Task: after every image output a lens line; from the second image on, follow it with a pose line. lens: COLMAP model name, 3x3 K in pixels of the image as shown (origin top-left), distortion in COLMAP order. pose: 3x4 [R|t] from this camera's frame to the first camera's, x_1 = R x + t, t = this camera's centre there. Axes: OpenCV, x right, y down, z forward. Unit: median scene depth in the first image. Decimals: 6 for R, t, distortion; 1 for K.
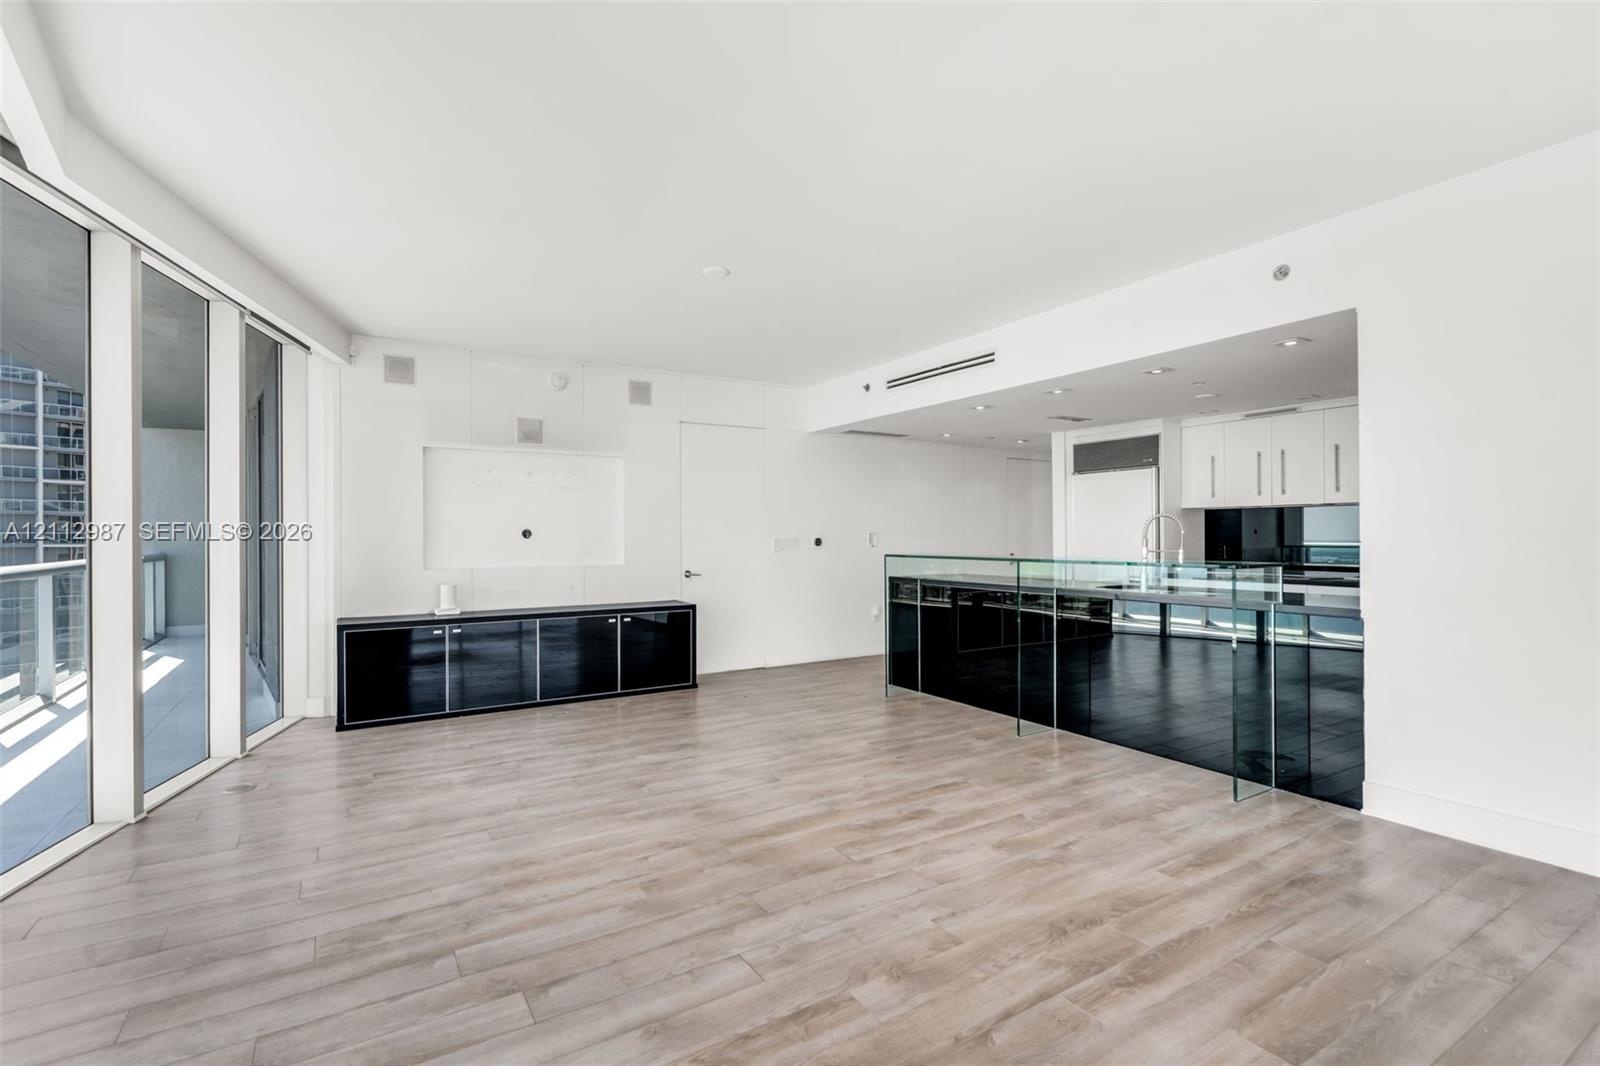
lens RADIAL K [[737.0, 0, 789.3], [0, 737.0, 539.4], [0, 0, 1]] dist [-0.001165, 0.001559]
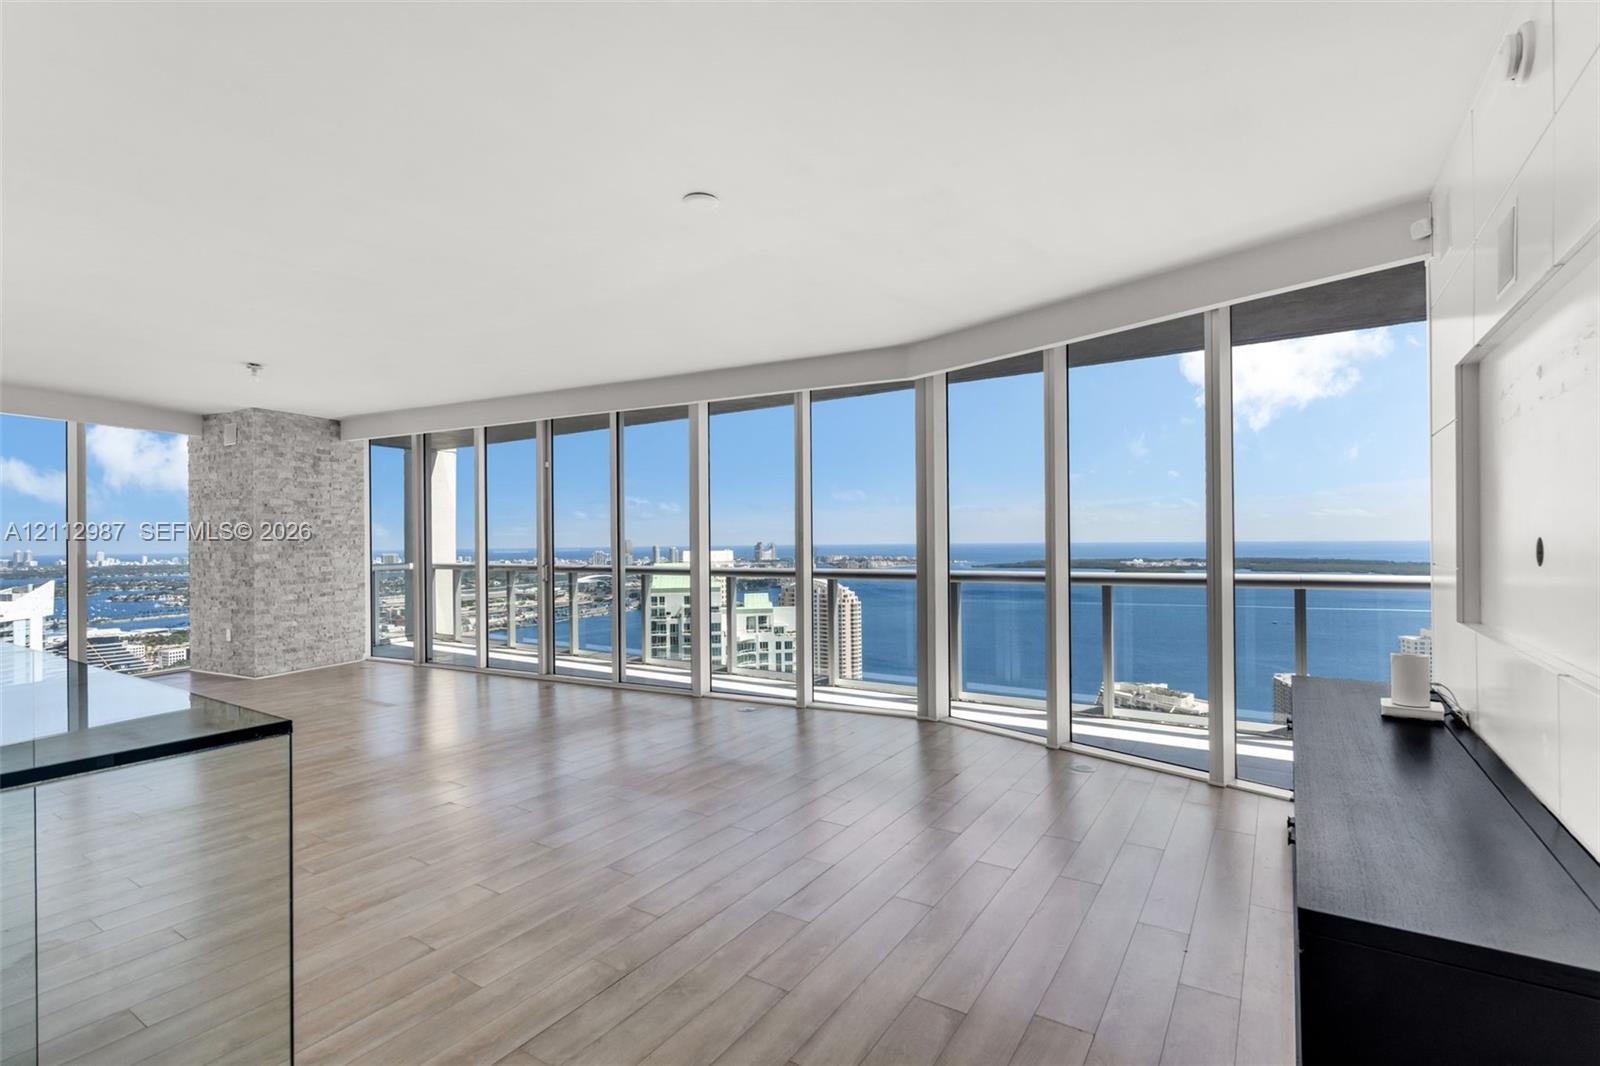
lens RADIAL K [[737.0, 0, 796.0], [0, 737.0, 536.6], [0, 0, 1]] dist [-0.001165, 0.001559]
pose [[-0.901643, 0.013889, -0.432257, 0.155805], [0.014364, 0.999894, 0.002164, -0.033882], [0.432242, -0.004258, -0.901748, 1.939332]]
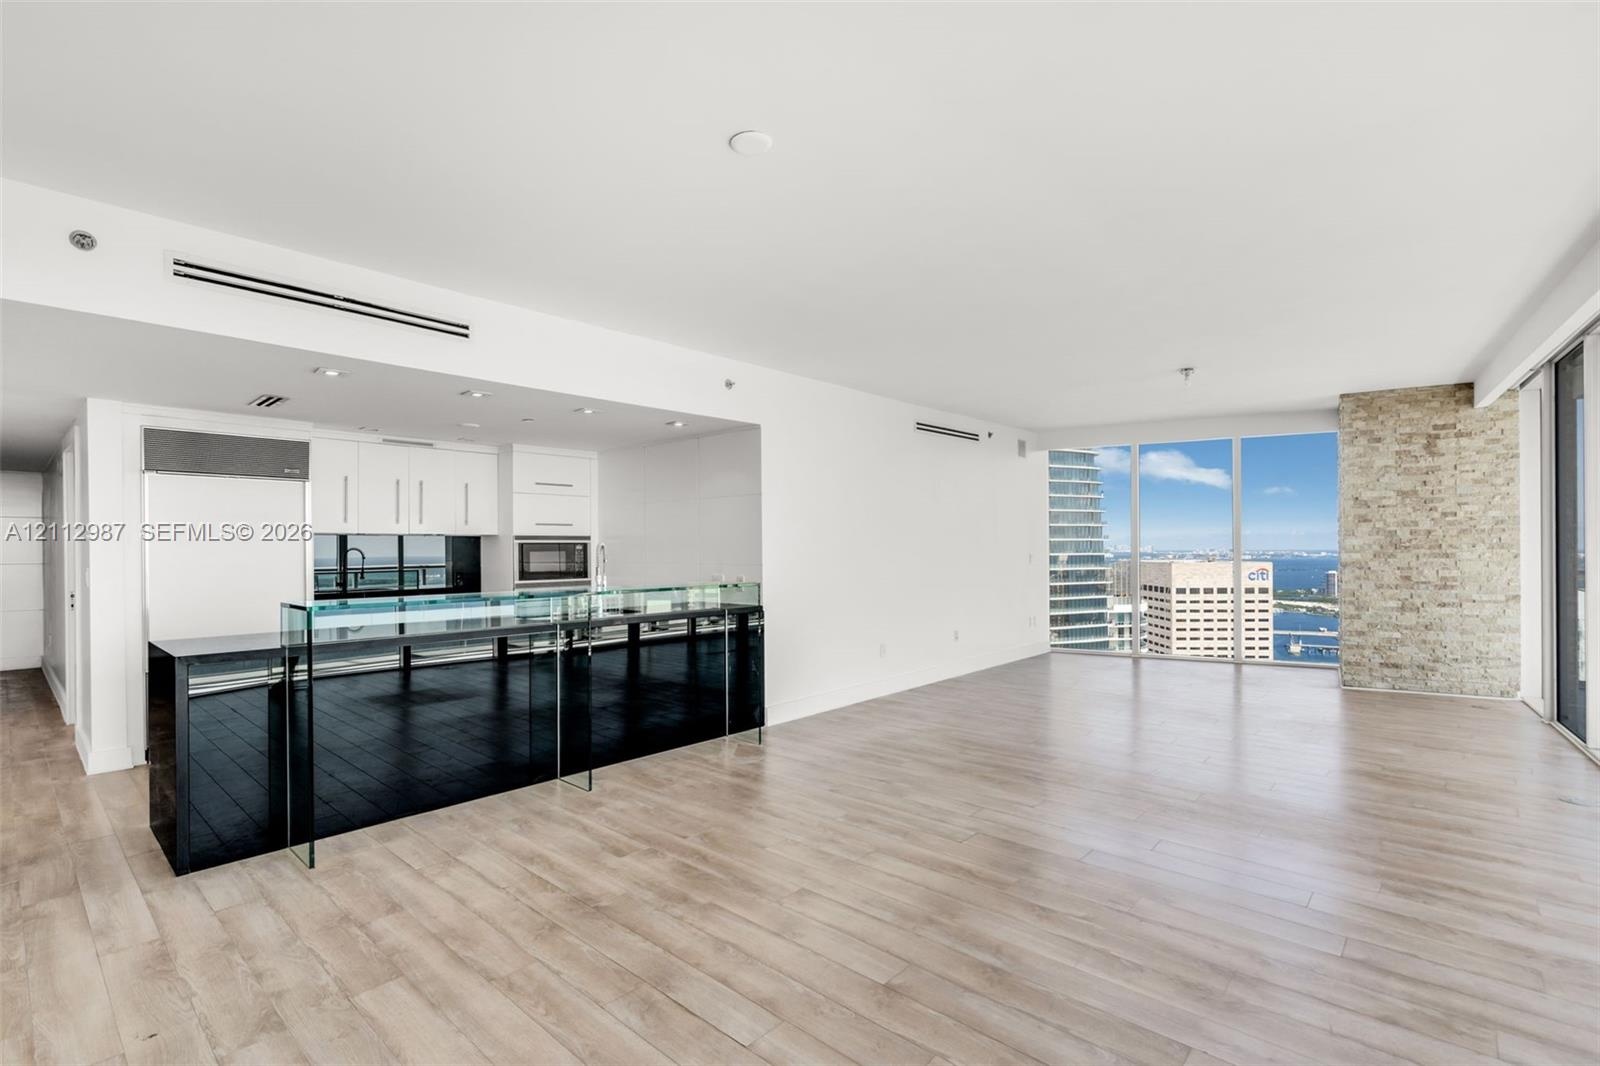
lens RADIAL K [[737.0, 0, 803.8], [0, 737.0, 540.9], [0, 0, 1]] dist [-0.001165, 0.001559]
pose [[-0.290497, 0.016584, 0.956732, -0.800355], [0.012671, 0.999829, -0.013484, -0.025120], [-0.956792, 0.008205, -0.290657, 1.301670]]
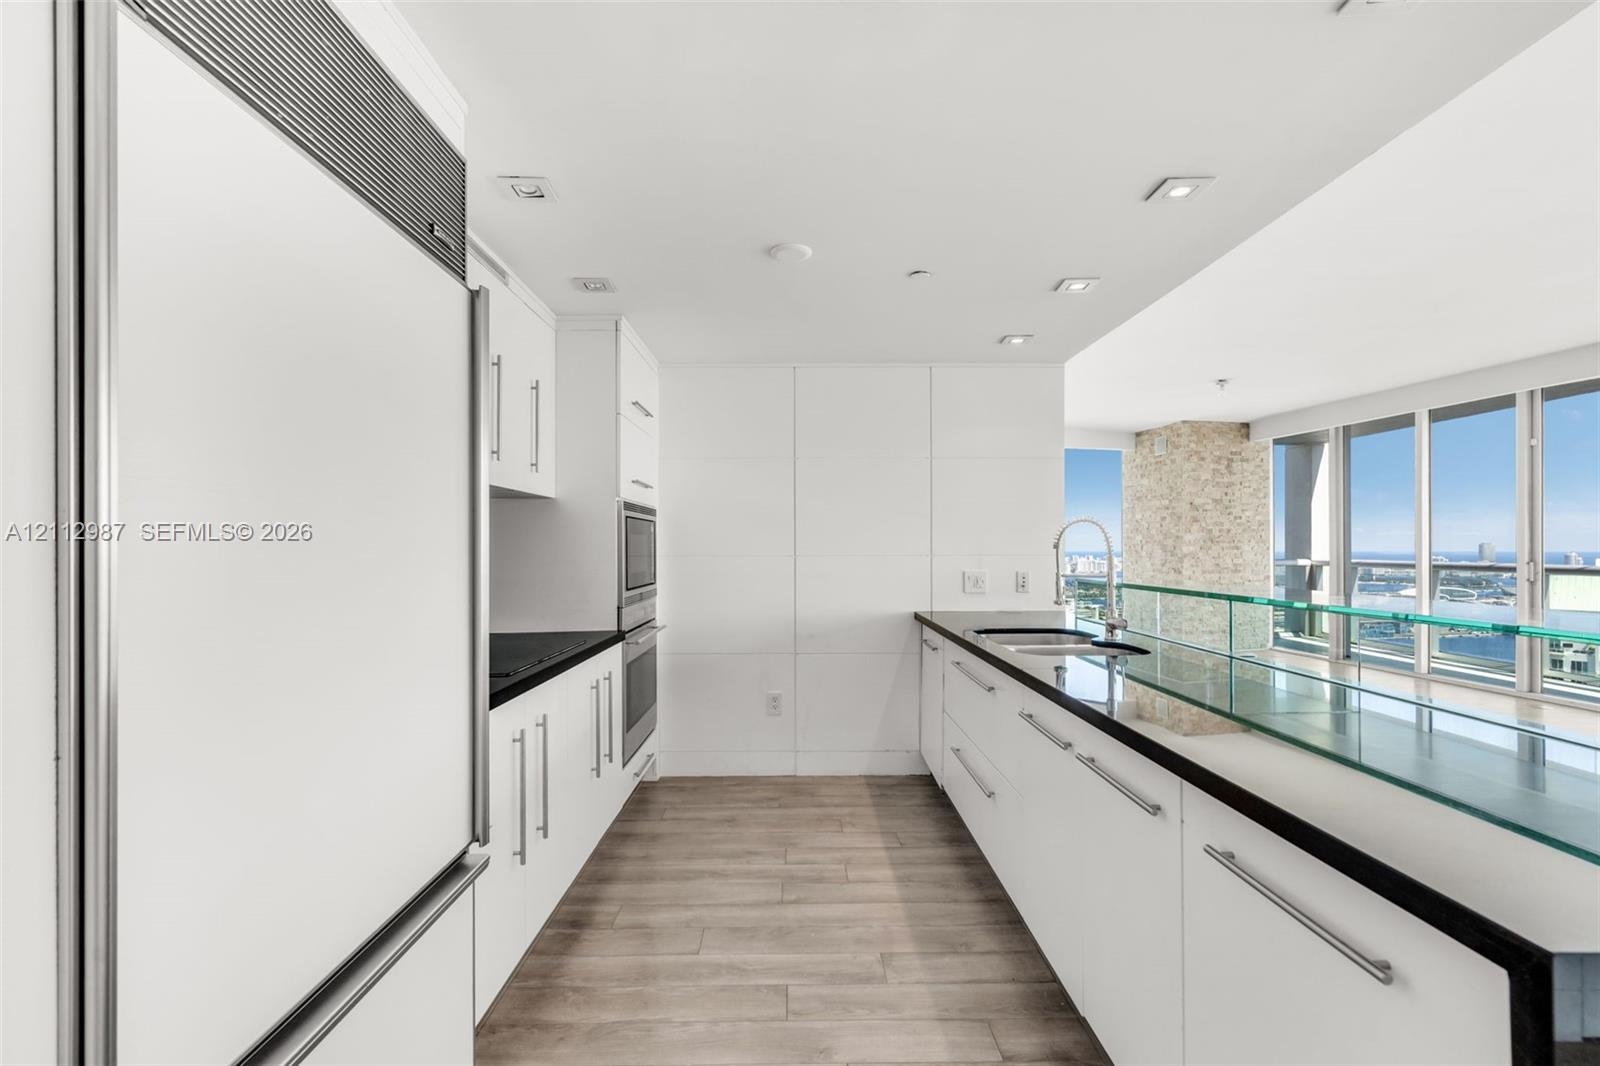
lens RADIAL K [[737.0, 0, 808.9], [0, 737.0, 546.0], [0, 0, 1]] dist [-0.001165, 0.001559]
pose [[-0.867531, 0.008488, 0.497311, 0.500823], [0.009865, 0.999951, 0.000143, -0.014803], [-0.497286, 0.005030, -0.867572, 2.123411]]
